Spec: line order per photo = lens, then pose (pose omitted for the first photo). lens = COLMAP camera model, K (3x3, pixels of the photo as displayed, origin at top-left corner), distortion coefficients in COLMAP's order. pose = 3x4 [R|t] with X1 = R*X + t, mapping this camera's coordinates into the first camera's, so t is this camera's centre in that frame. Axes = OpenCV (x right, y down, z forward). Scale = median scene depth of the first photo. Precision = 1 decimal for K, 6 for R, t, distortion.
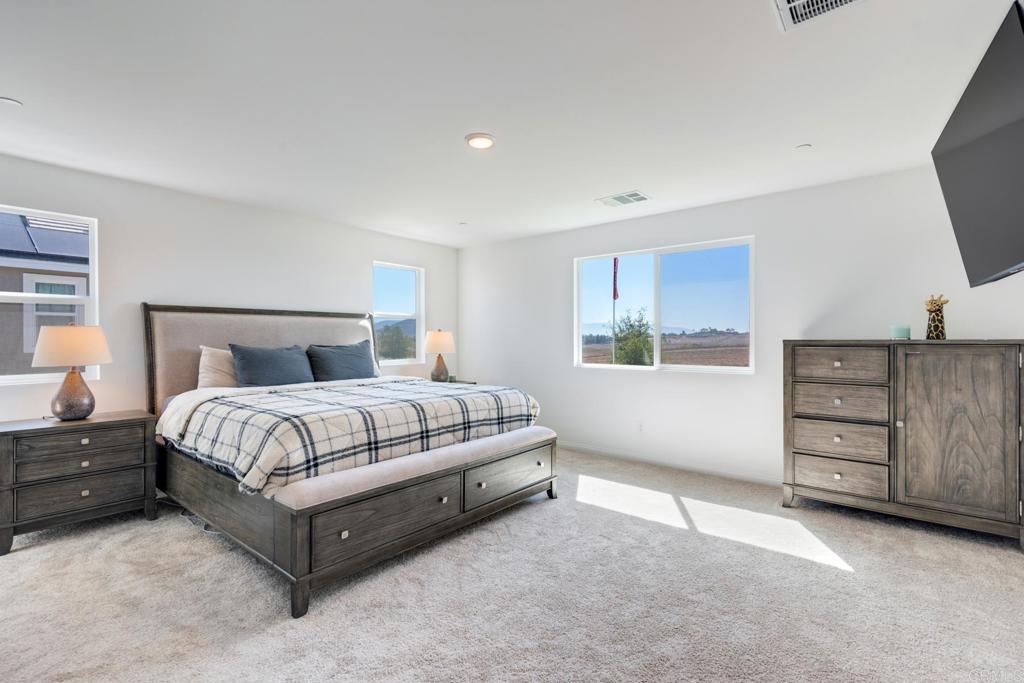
lens RADIAL K [[467.8, 0, 518.6], [0, 467.8, 334.6], [0, 0, 1]] dist [0.011188, -0.000070]
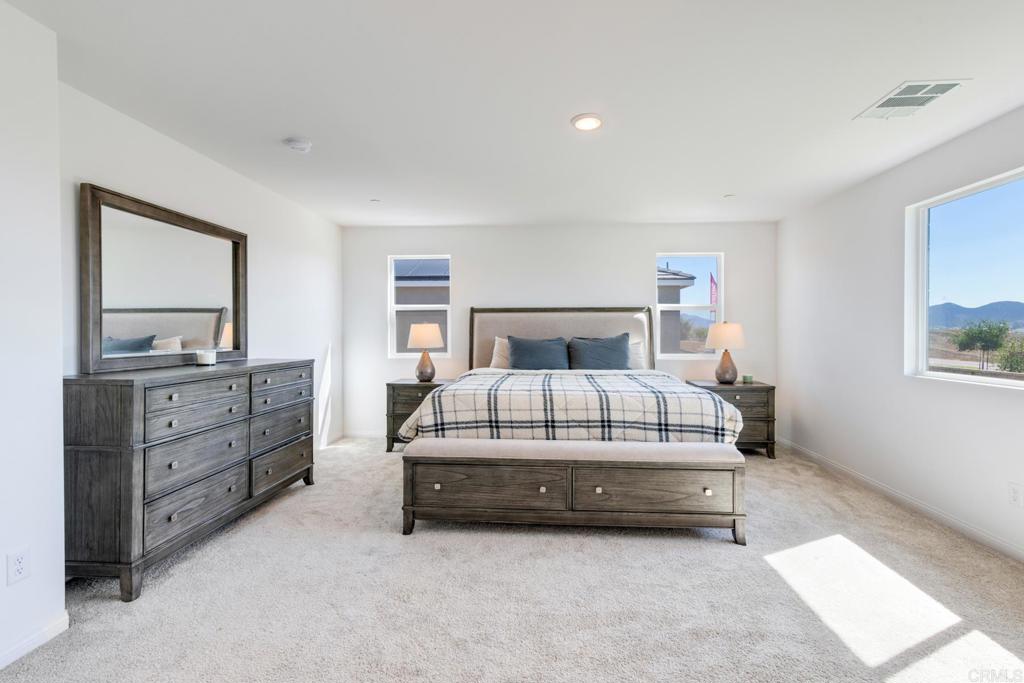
lens RADIAL K [[467.8, 0, 518.6], [0, 467.8, 334.6], [0, 0, 1]] dist [0.011188, -0.000070]
pose [[0.591679, 0.005841, -0.806152, 0.552005], [0.003954, 0.999941, 0.010147, 0.004869], [0.806164, -0.009191, 0.591621, 0.312758]]
